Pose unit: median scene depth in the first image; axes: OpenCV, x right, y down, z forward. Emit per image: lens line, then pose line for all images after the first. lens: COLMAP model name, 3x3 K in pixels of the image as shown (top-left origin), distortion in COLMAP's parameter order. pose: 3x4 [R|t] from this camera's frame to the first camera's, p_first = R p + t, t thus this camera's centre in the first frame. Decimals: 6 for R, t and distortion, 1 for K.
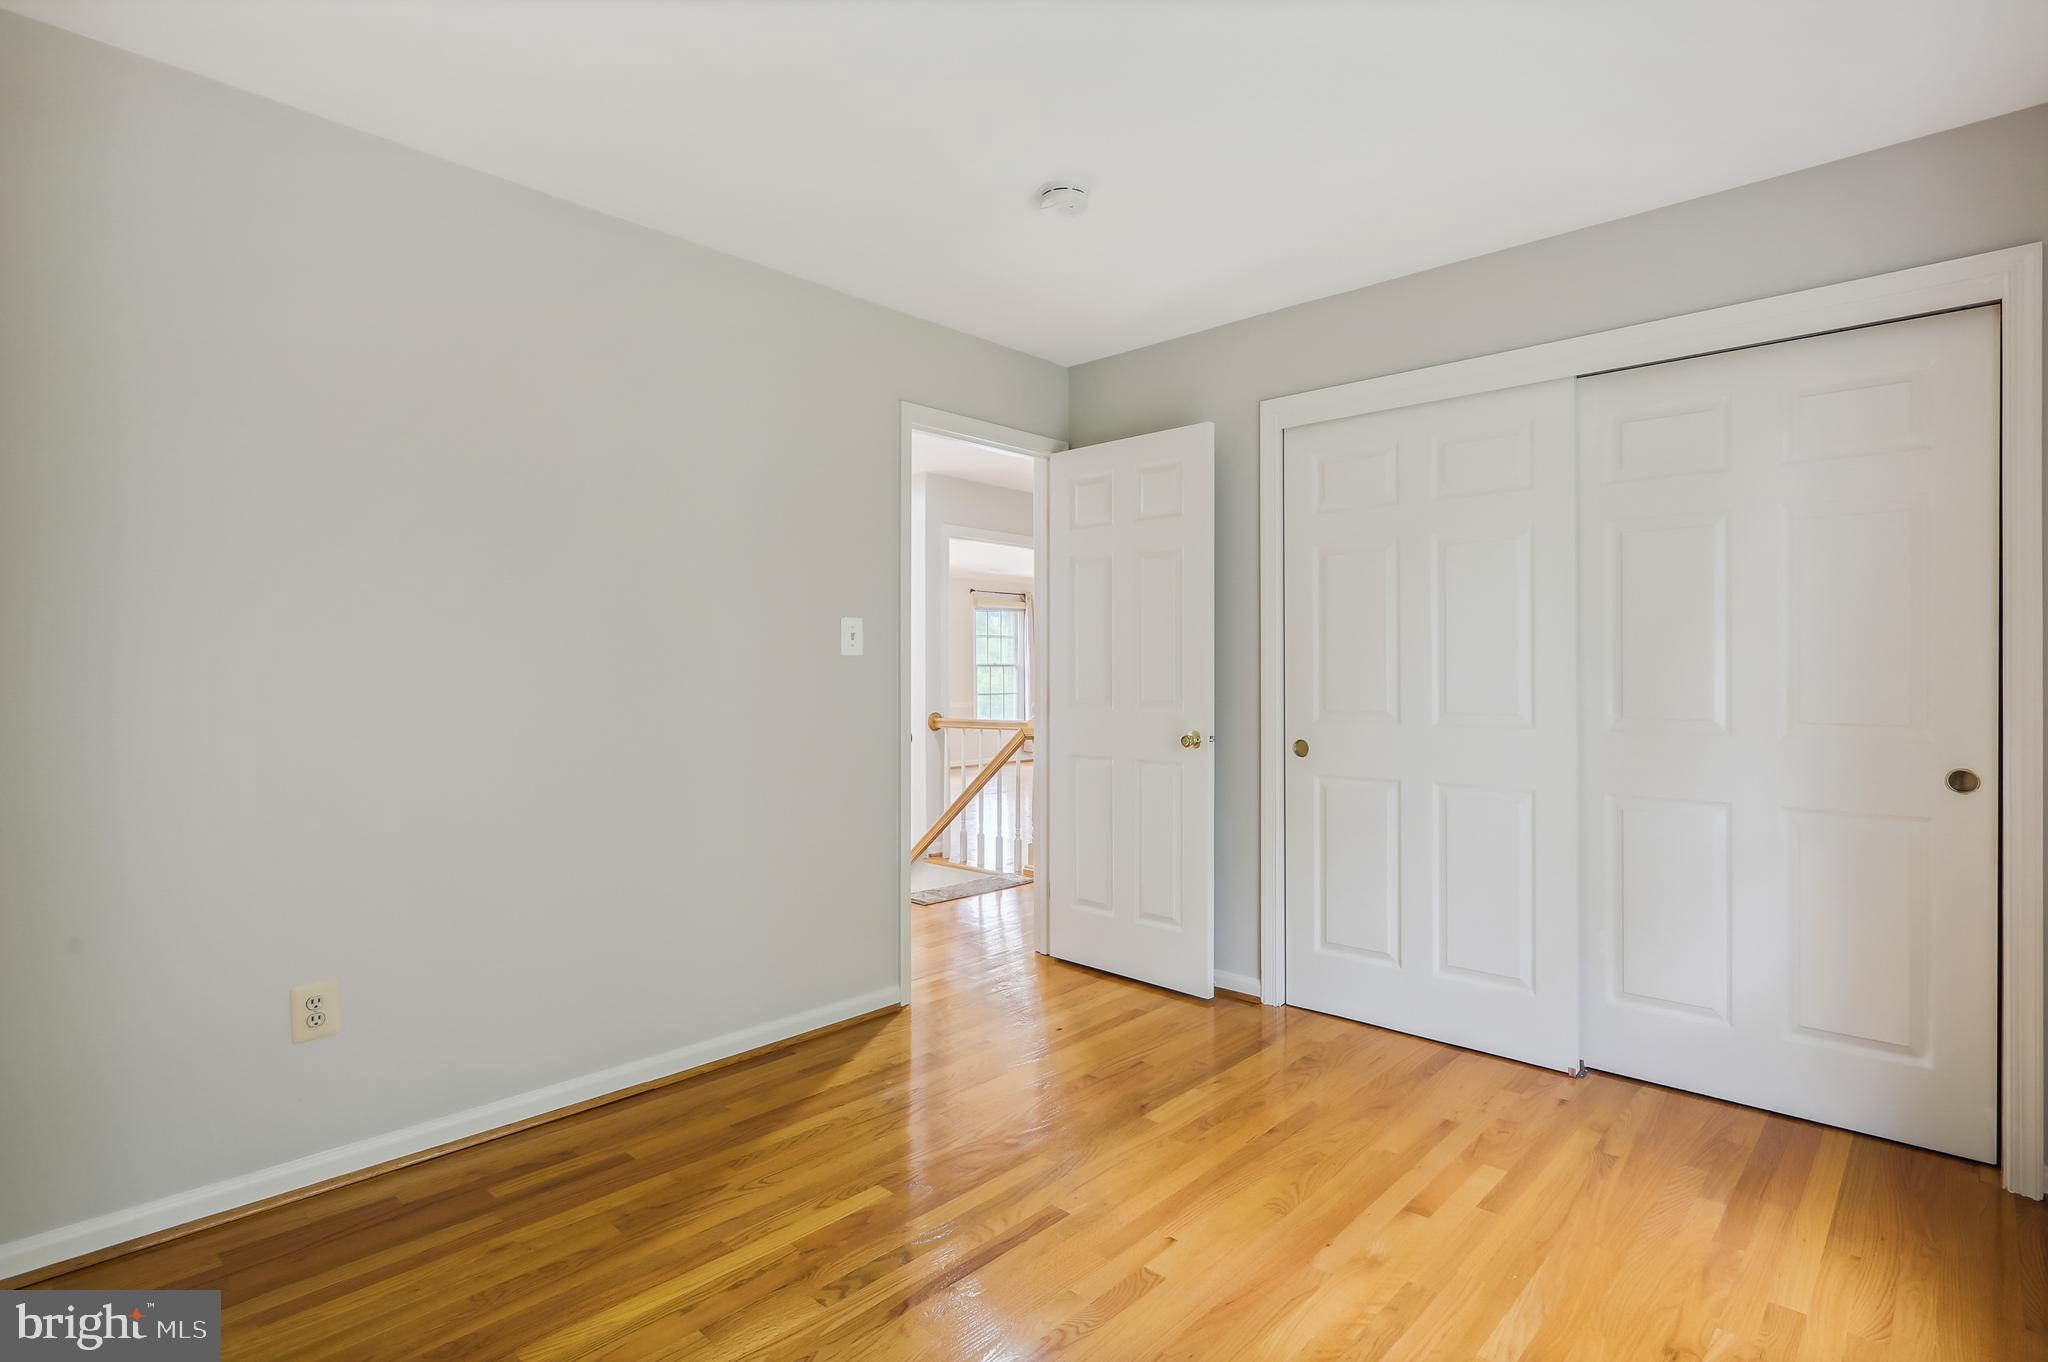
lens RADIAL K [[996.3, 0, 1008.9], [0, 996.3, 667.9], [0, 0, 1]] dist [0.001139, -0.002324]
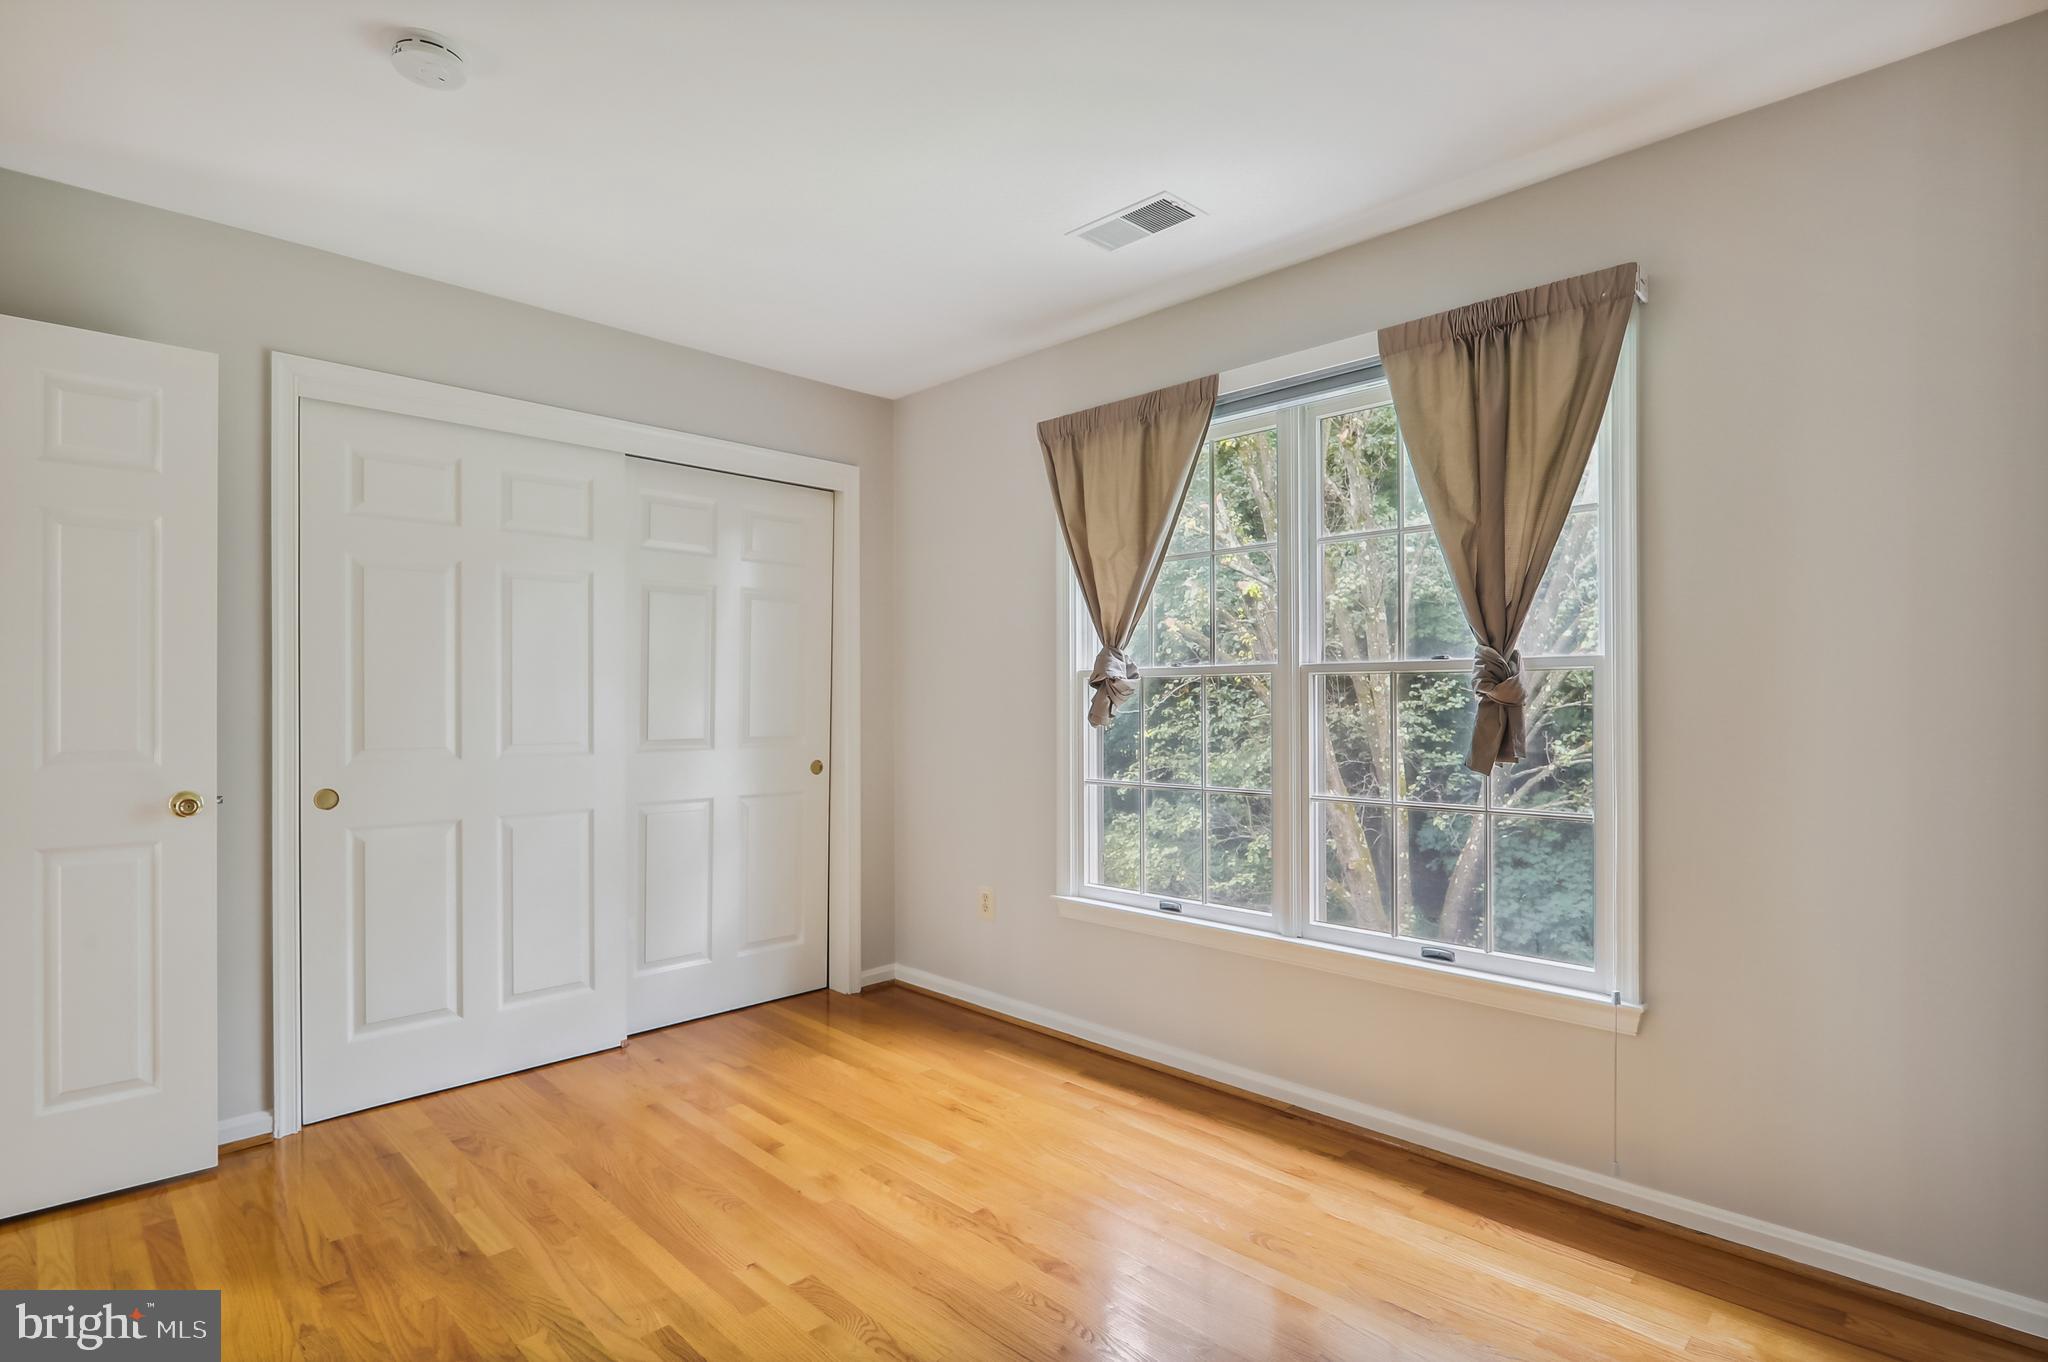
lens RADIAL K [[996.3, 0, 1015.0], [0, 996.3, 692.1], [0, 0, 1]] dist [0.001139, -0.002324]
pose [[0.036425, 0.010914, 0.999277, -0.593017], [0.001135, 0.999939, -0.010962, 0.004379], [-0.999336, 0.001533, 0.036410, 0.492345]]
